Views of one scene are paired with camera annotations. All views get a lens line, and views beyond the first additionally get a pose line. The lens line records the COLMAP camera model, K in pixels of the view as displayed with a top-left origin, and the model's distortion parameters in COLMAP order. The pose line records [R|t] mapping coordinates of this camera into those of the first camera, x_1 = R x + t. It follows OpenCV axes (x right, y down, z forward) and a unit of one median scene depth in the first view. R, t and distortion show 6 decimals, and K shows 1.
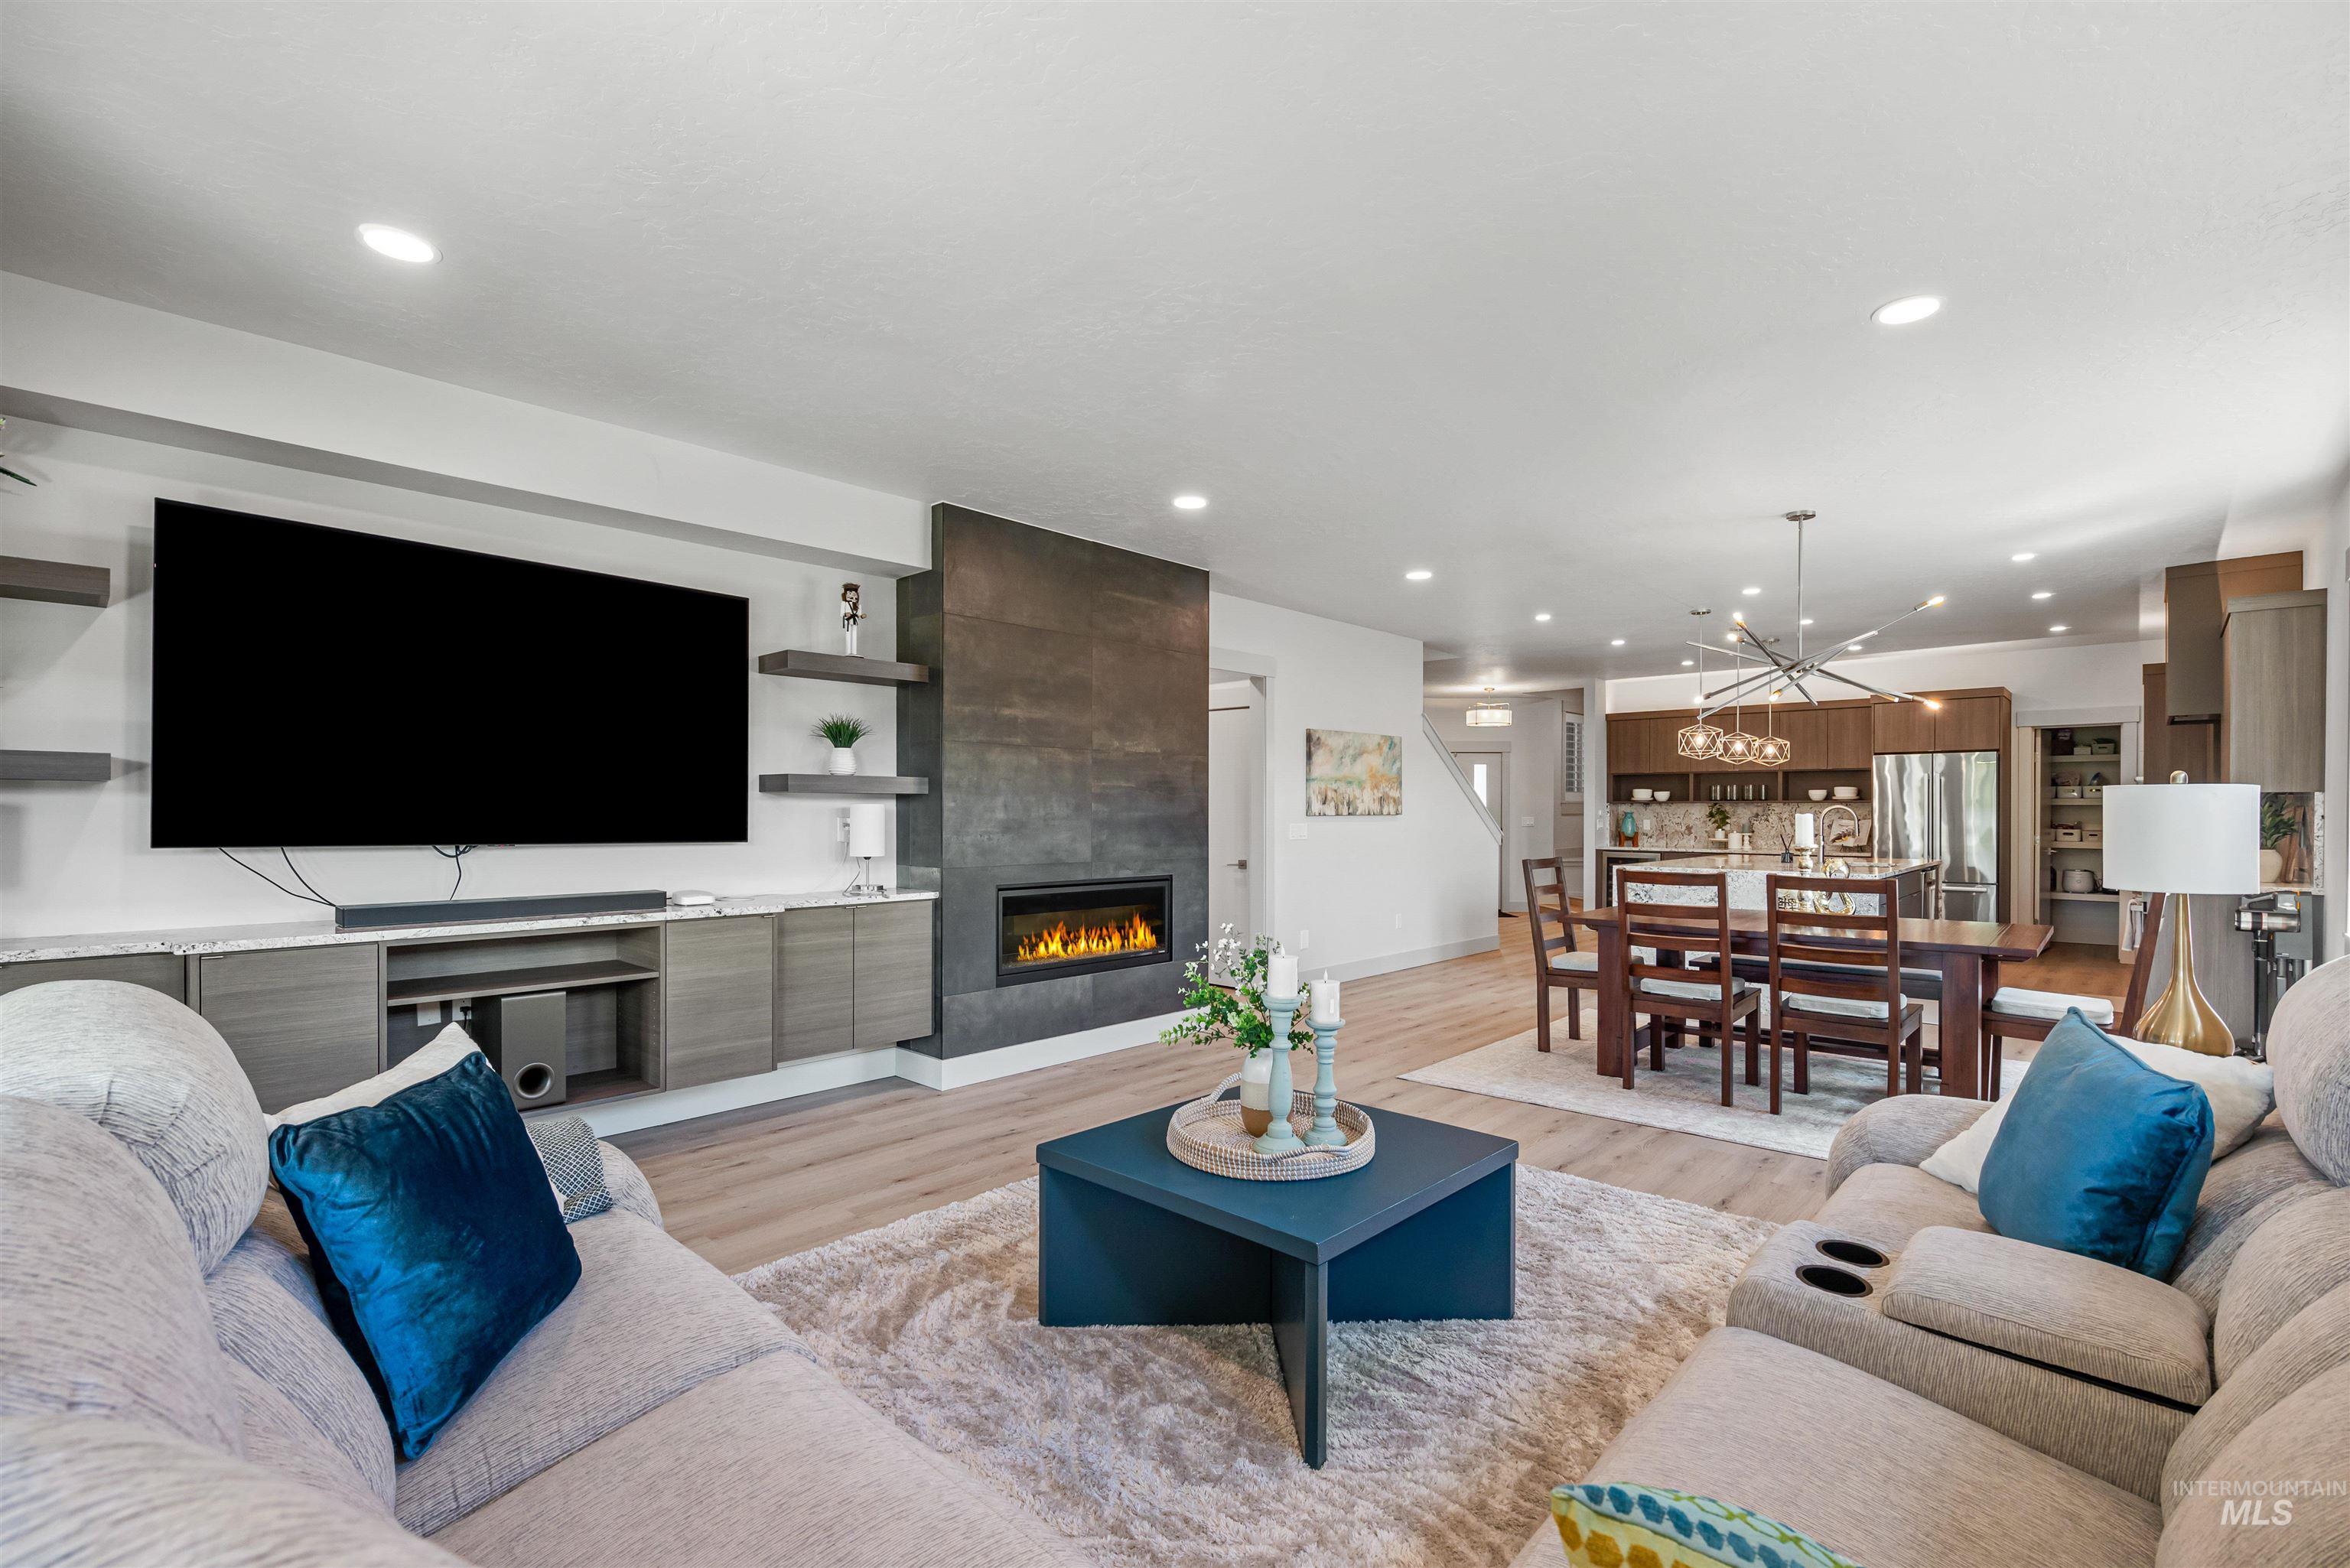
lens RADIAL K [[1037.9, 0, 1183.5], [0, 1037.9, 817.6], [0, 0, 1]] dist [-0.002142, -0.002106]
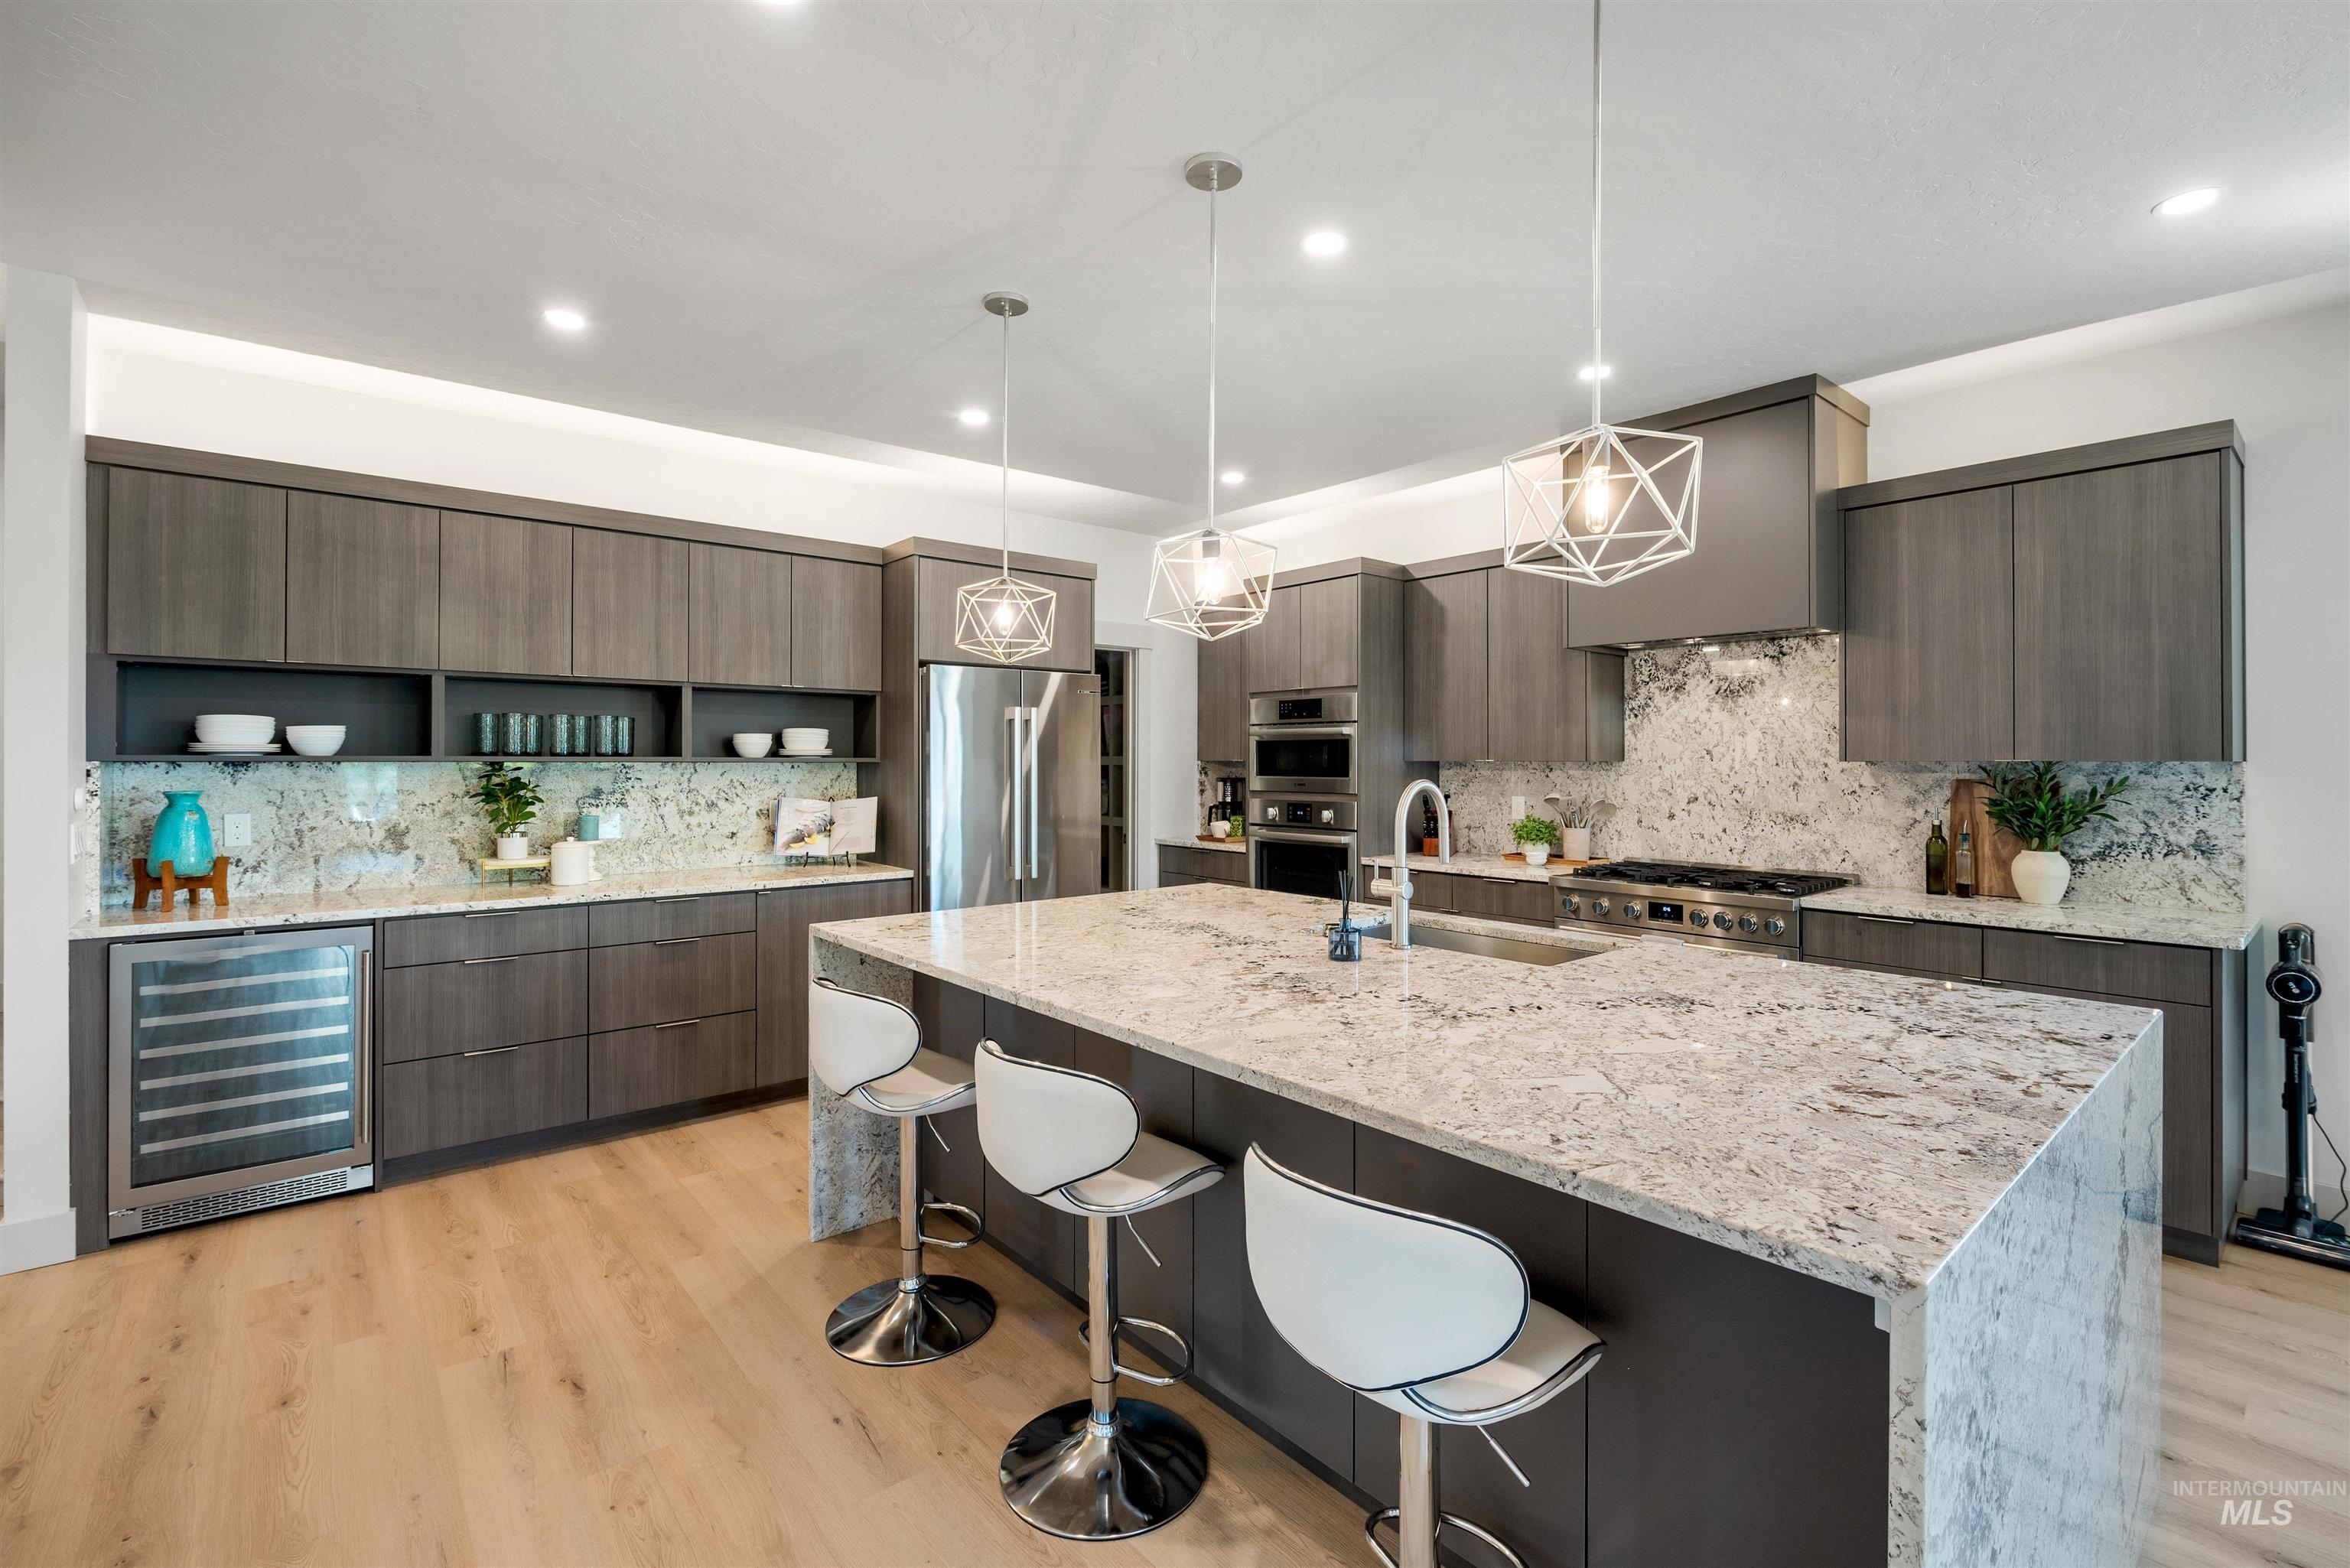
lens RADIAL K [[1037.9, 0, 1178.0], [0, 1037.9, 755.5], [0, 0, 1]] dist [-0.002142, -0.002106]
pose [[0.118599, 0.004016, 0.992934, 0.350372], [0.004658, 0.999979, -0.004601, -0.025707], [-0.992931, 0.005171, 0.118578, 1.386539]]
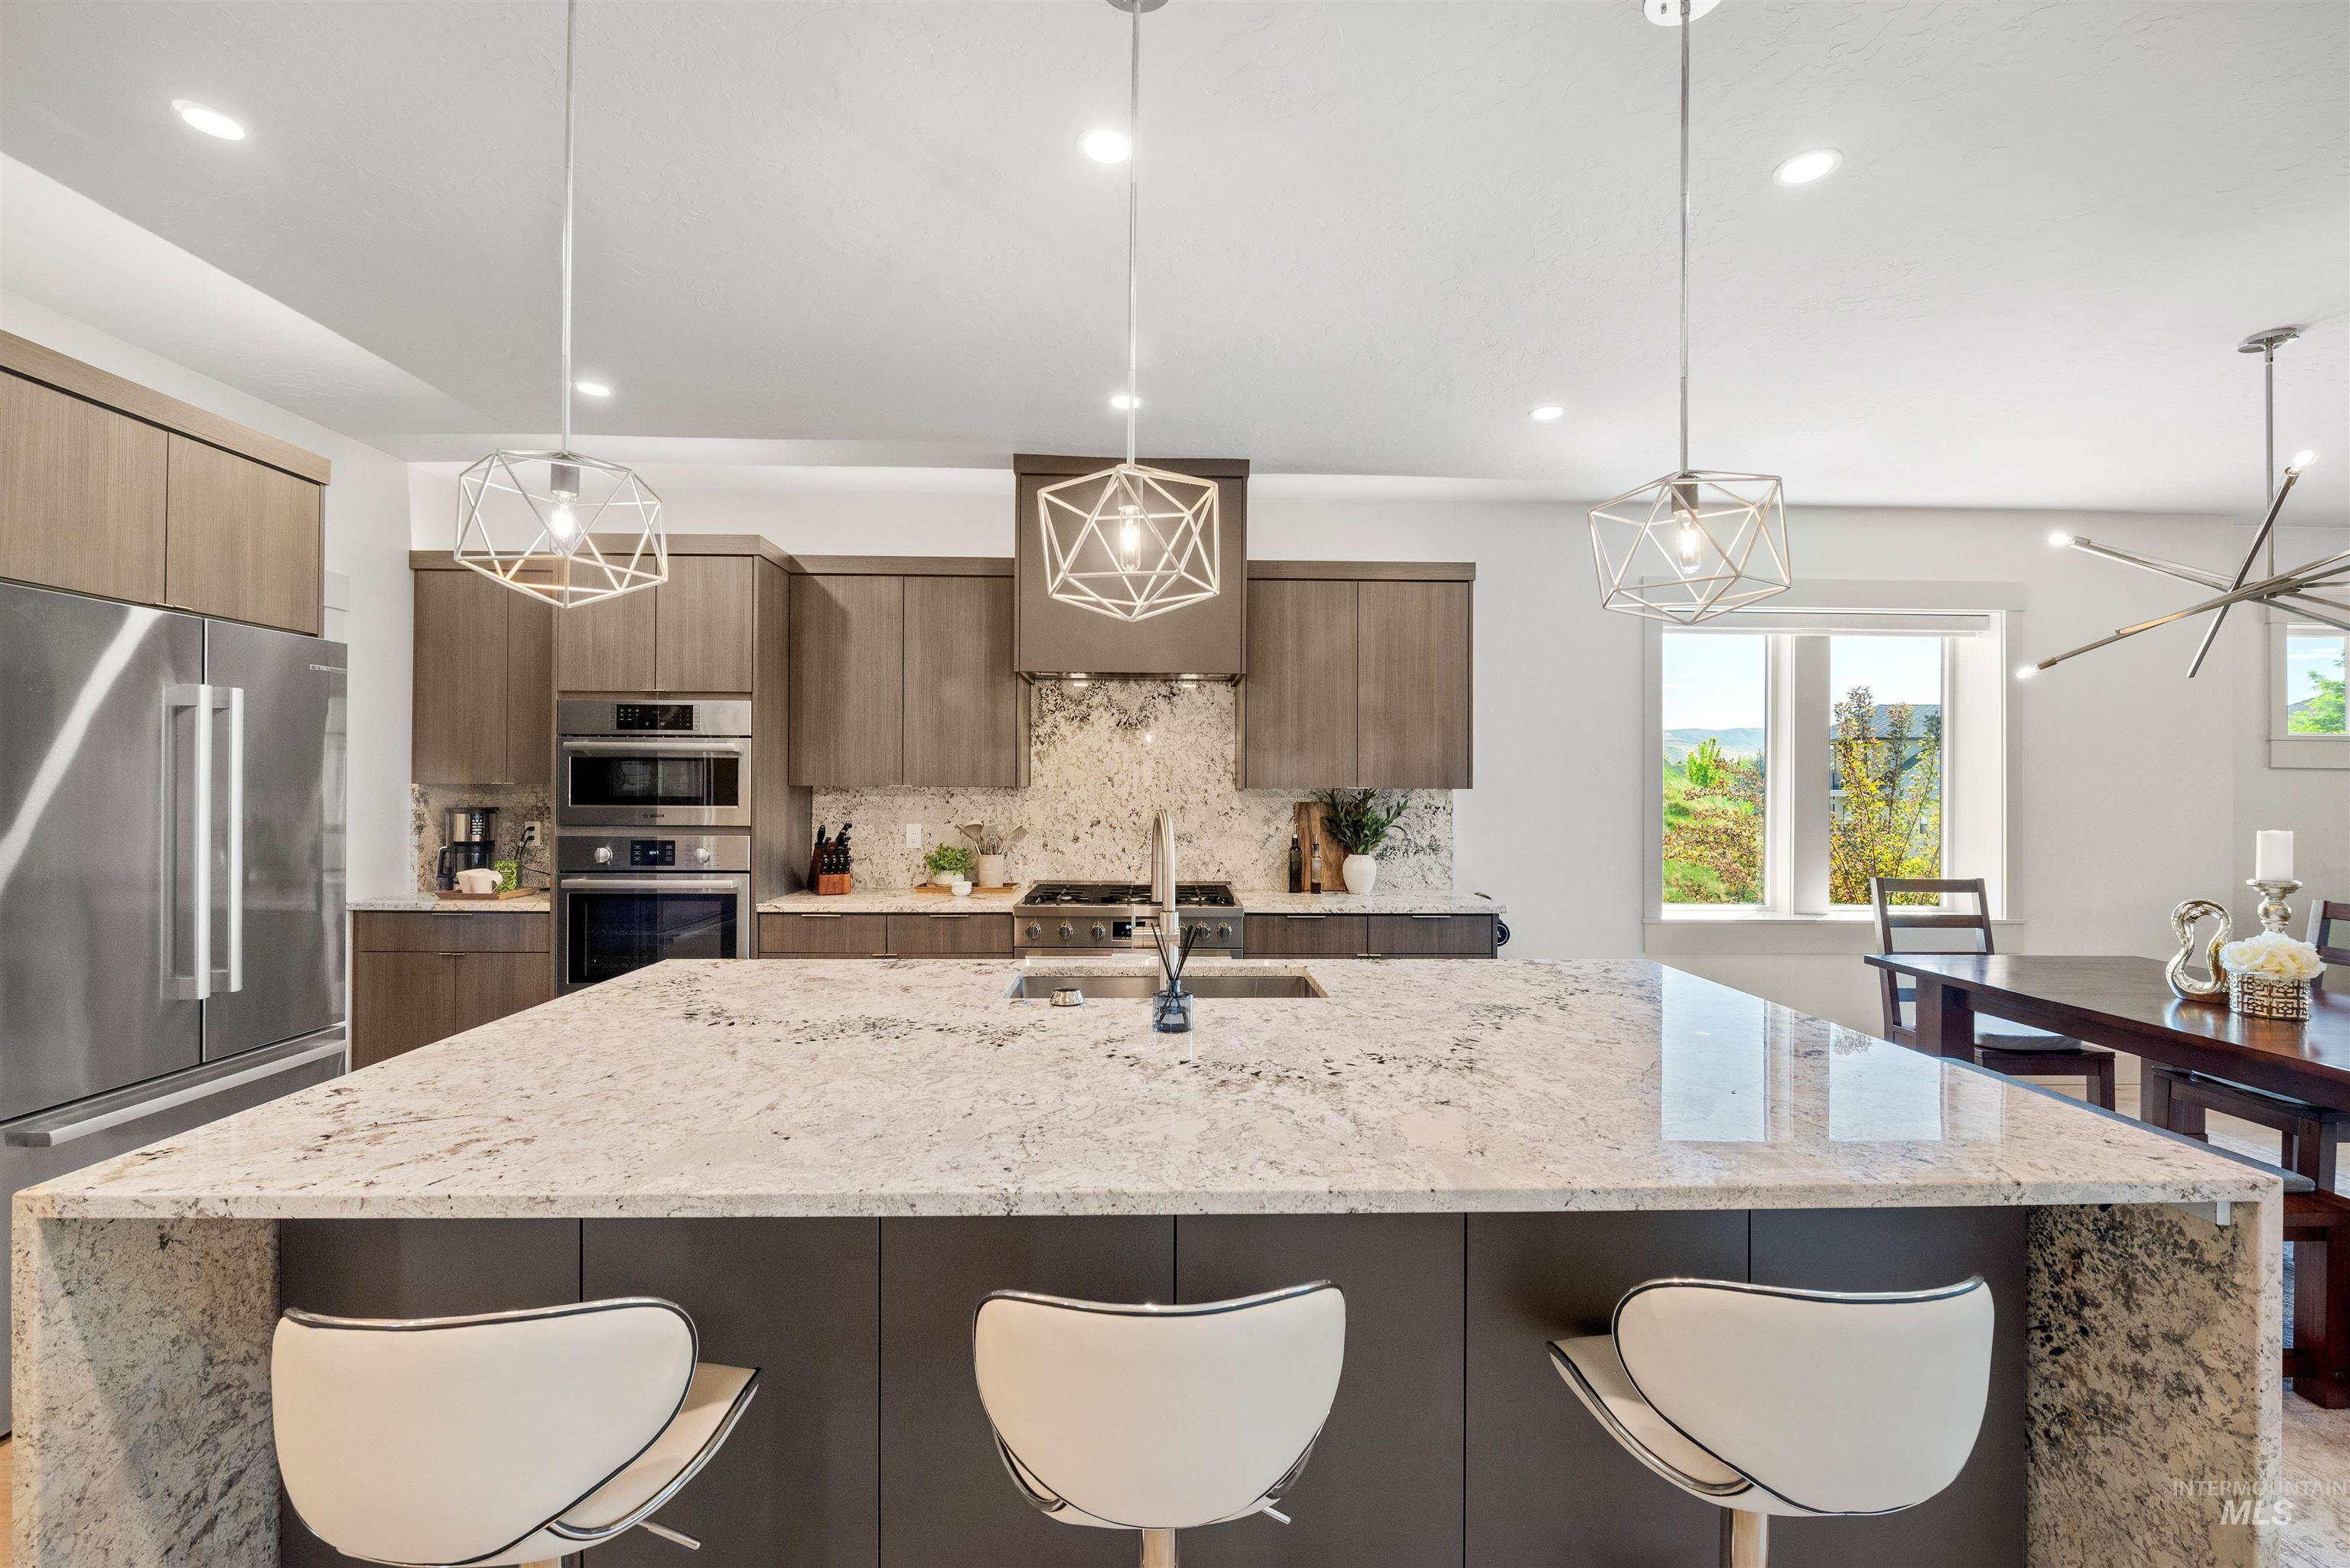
lens RADIAL K [[992.4, 0, 1182.1], [0, 992.4, 779.3], [0, 0, 1]] dist [-0.003869, -0.000845]
pose [[-0.703191, 0.002368, 0.710997, 0.548655], [-0.002296, 0.999982, -0.005602, -0.025290], [-0.710997, -0.005572, -0.703173, 1.608909]]
